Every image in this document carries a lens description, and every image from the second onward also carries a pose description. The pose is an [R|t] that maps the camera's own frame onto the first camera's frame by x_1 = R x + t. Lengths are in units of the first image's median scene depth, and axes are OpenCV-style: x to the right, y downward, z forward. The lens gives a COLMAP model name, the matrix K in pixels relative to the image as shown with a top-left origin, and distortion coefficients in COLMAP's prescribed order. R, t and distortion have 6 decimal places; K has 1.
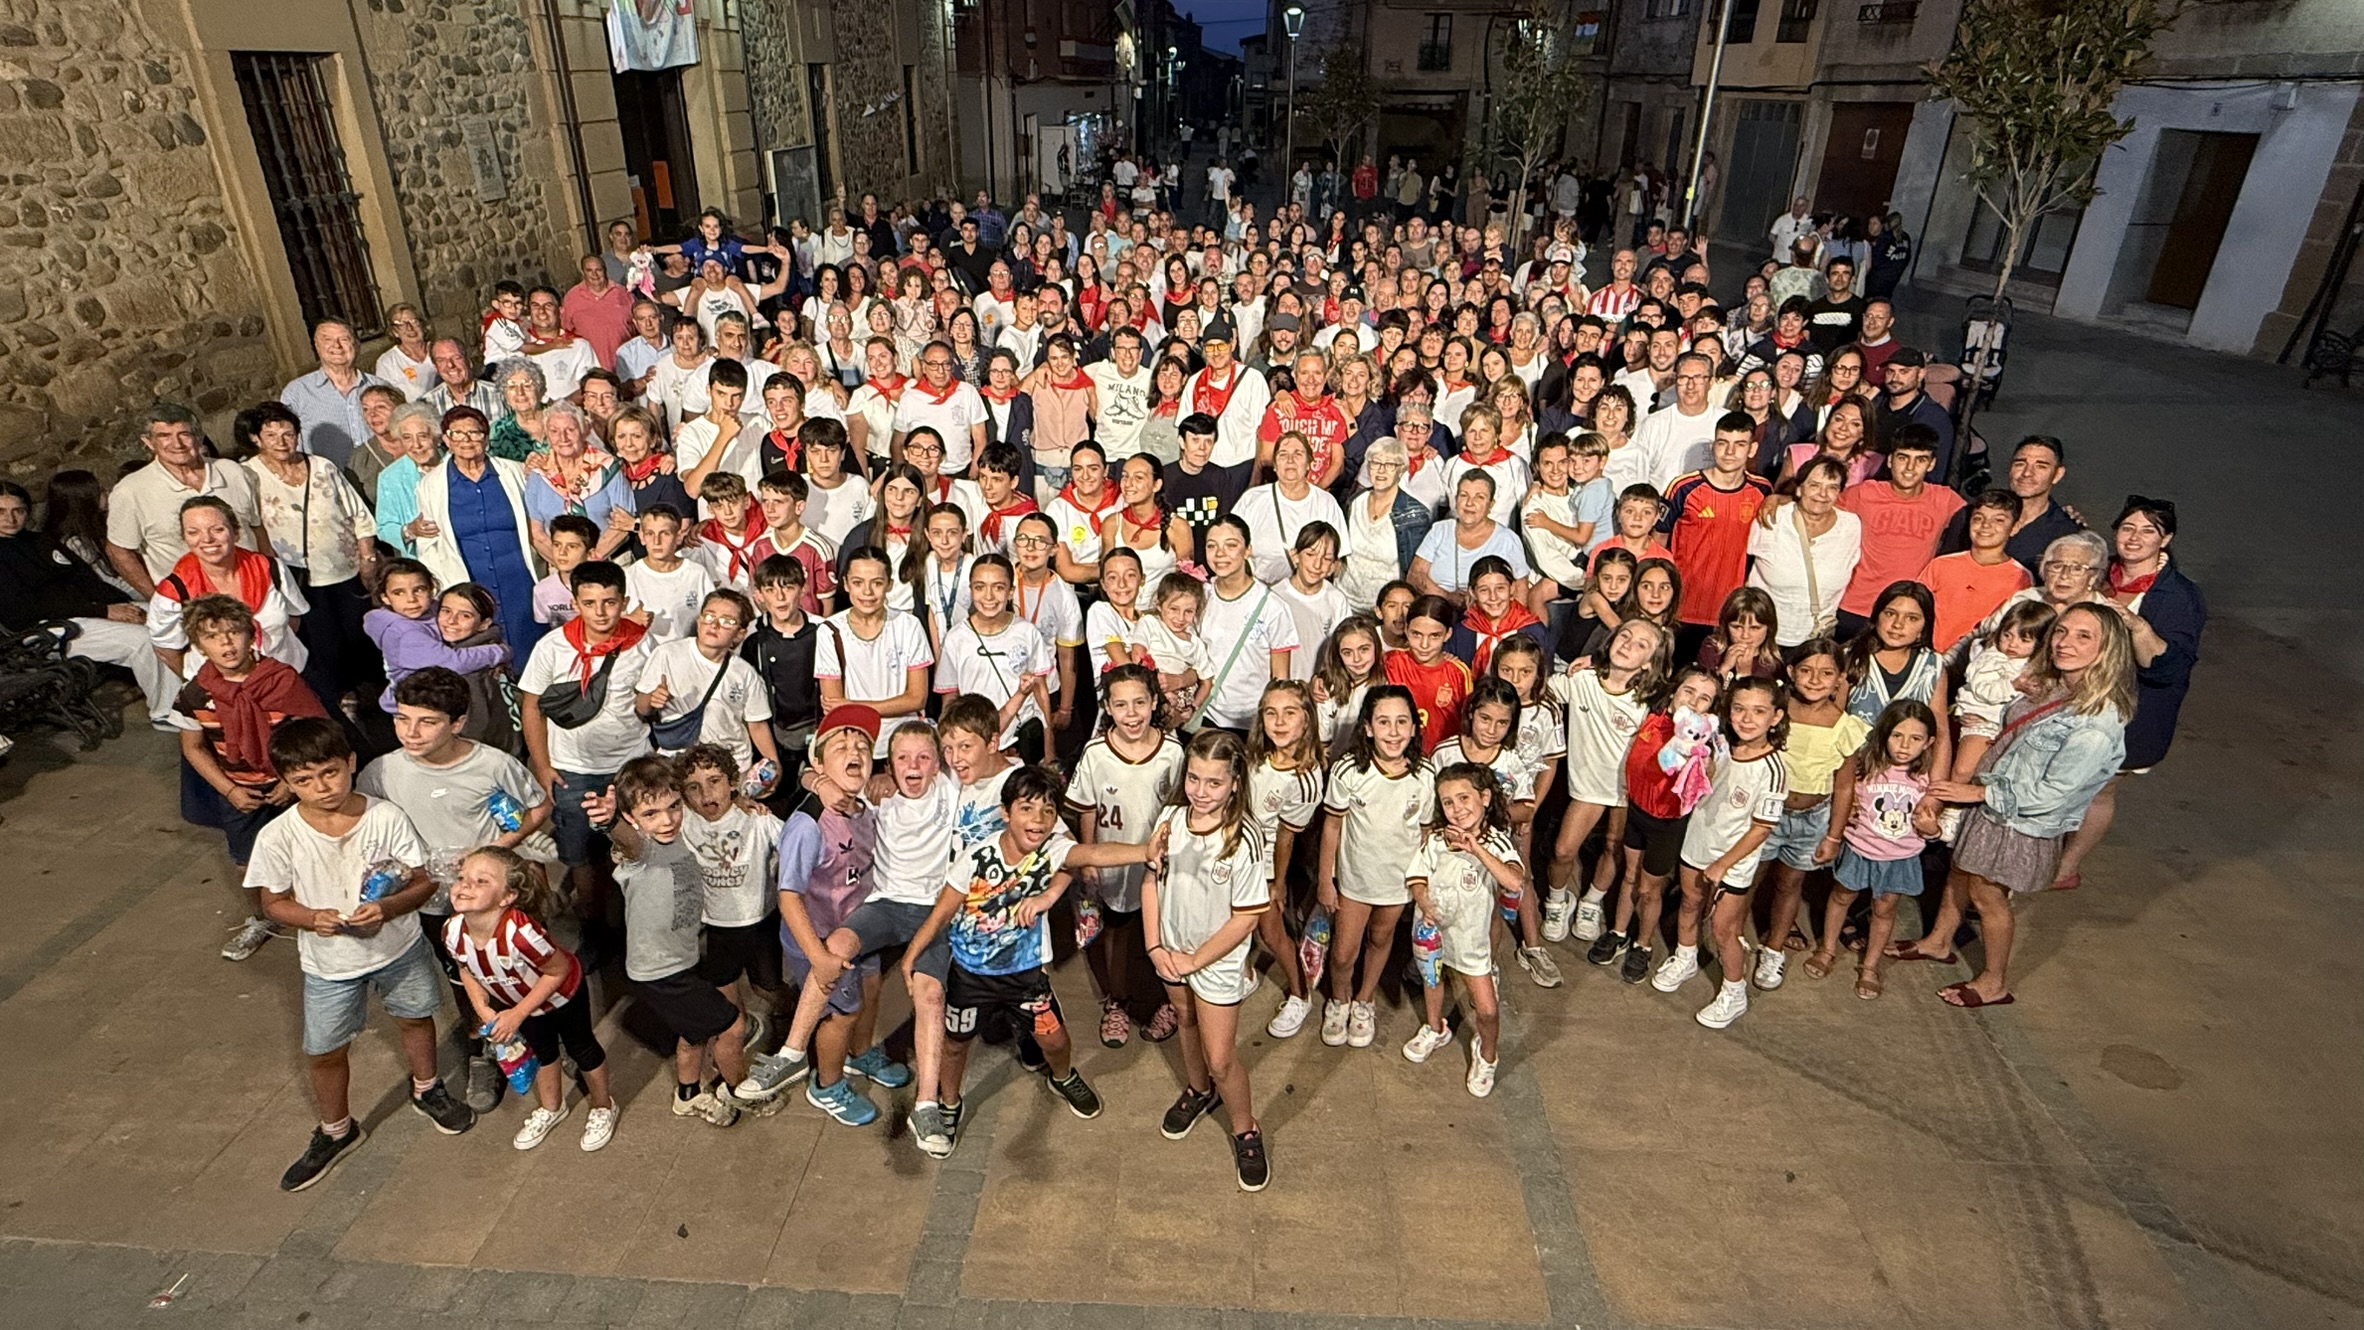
lens RADIAL K [[1209.9, 0, 1182.0], [0, 1209.9, 651.0], [0, 0, 1]] dist [0.010359, -0.001419]
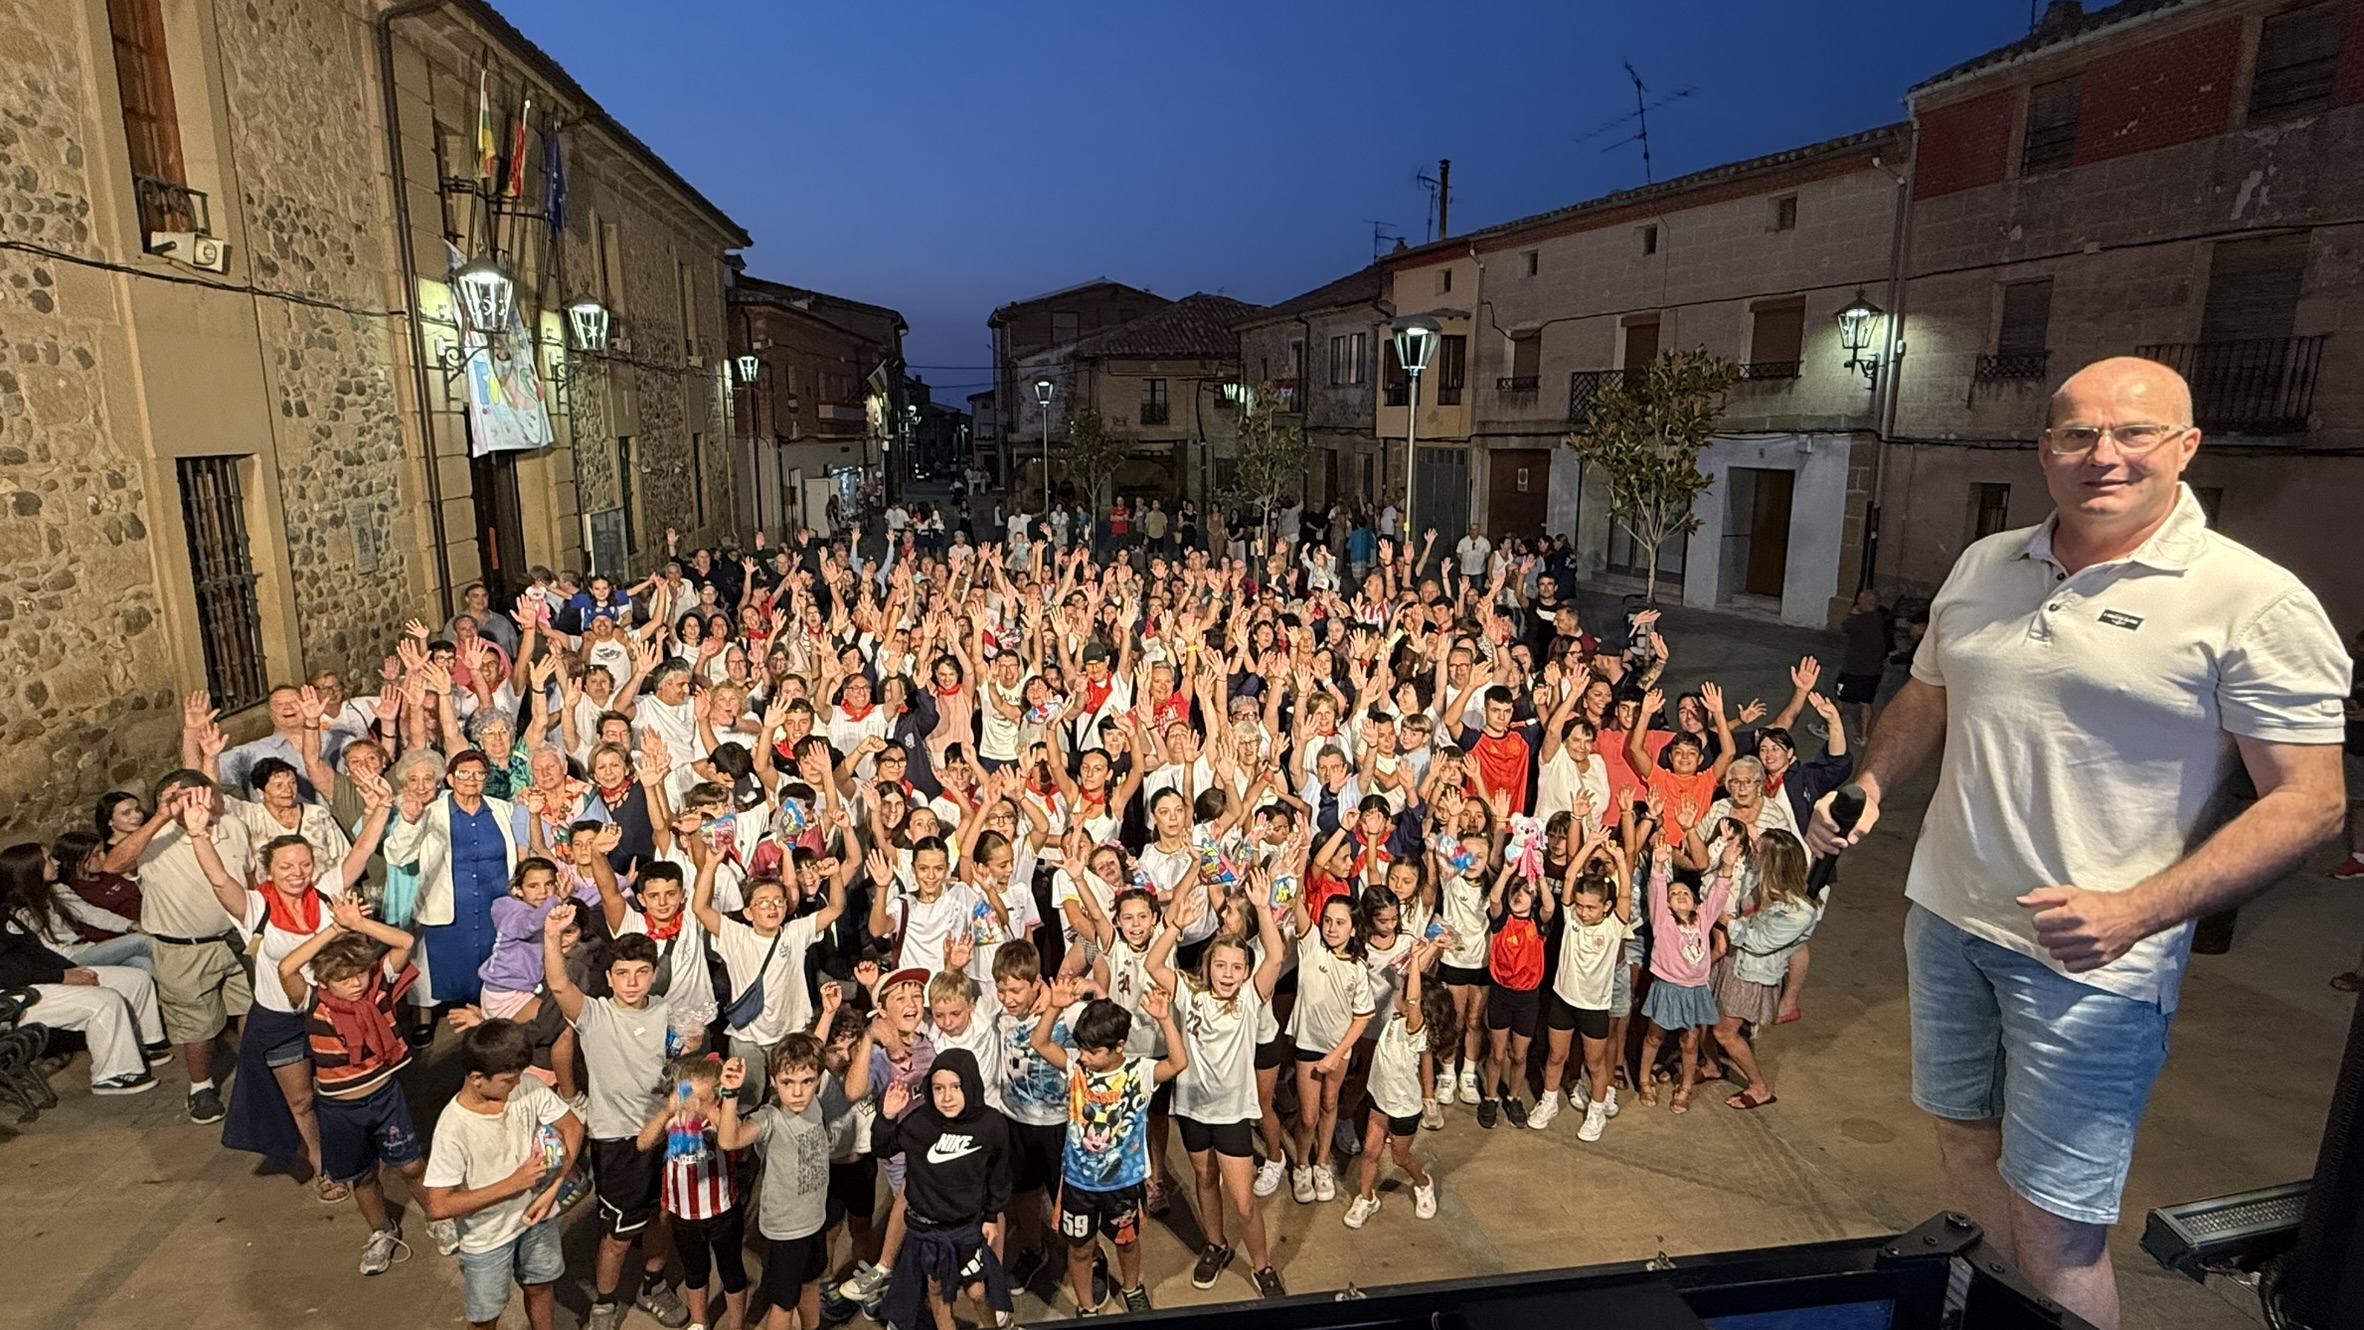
lens RADIAL K [[1209.9, 0, 1171.9], [0, 1209.9, 659.9], [0, 0, 1]] dist [0.010359, -0.001419]
pose [[0.977238, -0.054896, 0.204922, -0.106230], [0.103907, 0.966002, -0.236733, 0.031563], [-0.184960, 0.252637, 0.949718, -0.133516]]
